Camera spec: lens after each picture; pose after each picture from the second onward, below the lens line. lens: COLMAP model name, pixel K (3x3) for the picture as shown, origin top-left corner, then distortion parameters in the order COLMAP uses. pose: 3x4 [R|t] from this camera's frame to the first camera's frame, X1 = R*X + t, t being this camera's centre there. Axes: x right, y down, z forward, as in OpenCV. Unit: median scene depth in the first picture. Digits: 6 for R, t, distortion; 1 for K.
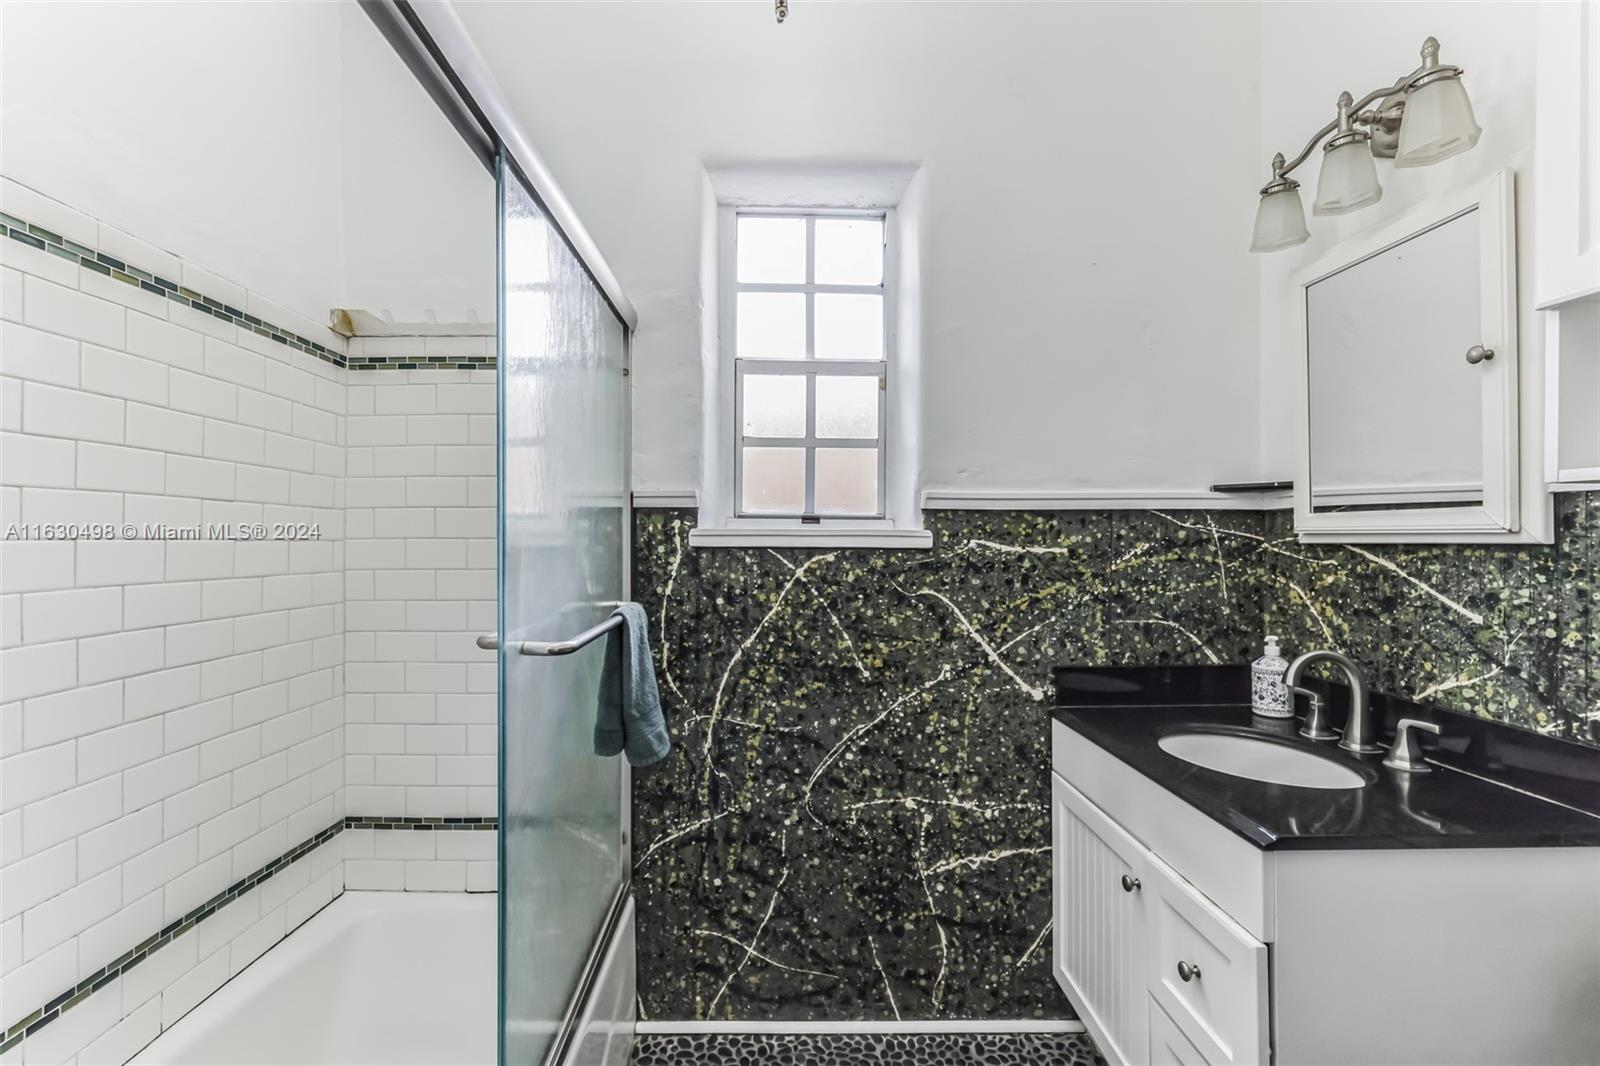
lens RADIAL K [[688.9, 0, 786.4], [0, 688.9, 544.8], [0, 0, 1]] dist [-0.001265, 0.000844]
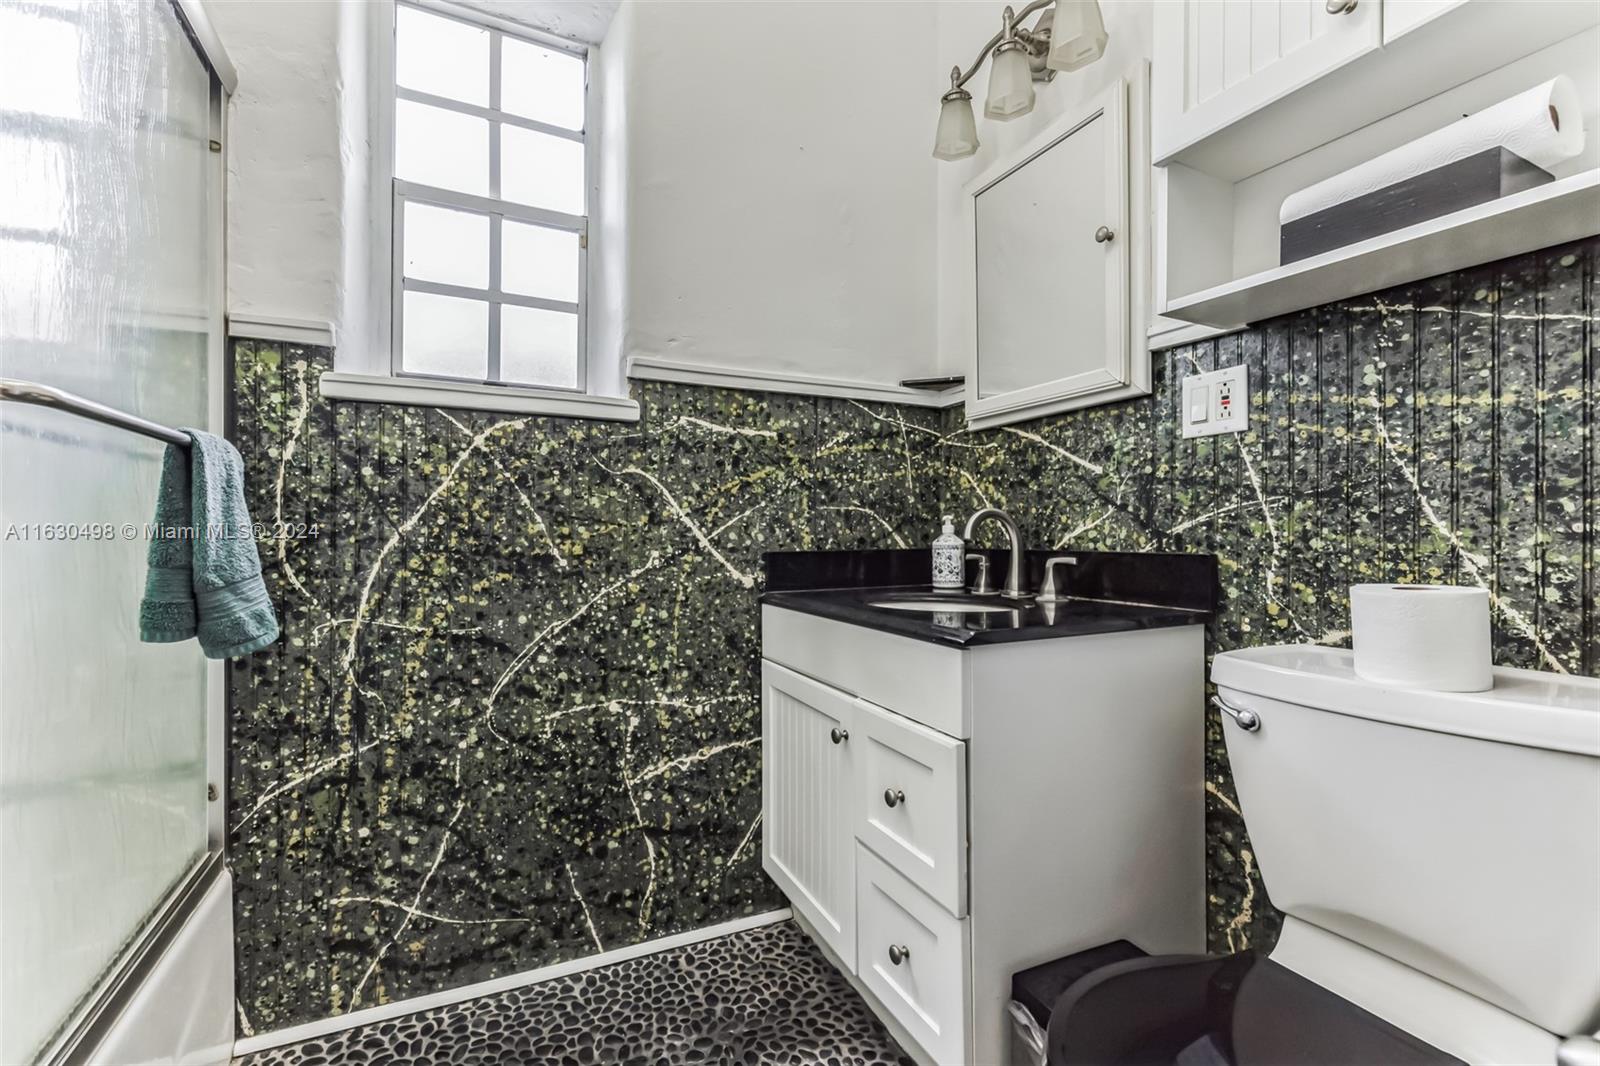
lens RADIAL K [[688.9, 0, 786.7], [0, 688.9, 526.3], [0, 0, 1]] dist [-0.001265, 0.000844]
pose [[0.914713, 0.000788, 0.404104, 0.022812], [-0.000883, 1.000000, 0.000049, 0.142546], [-0.404104, -0.000401, 0.914713, 0.091953]]
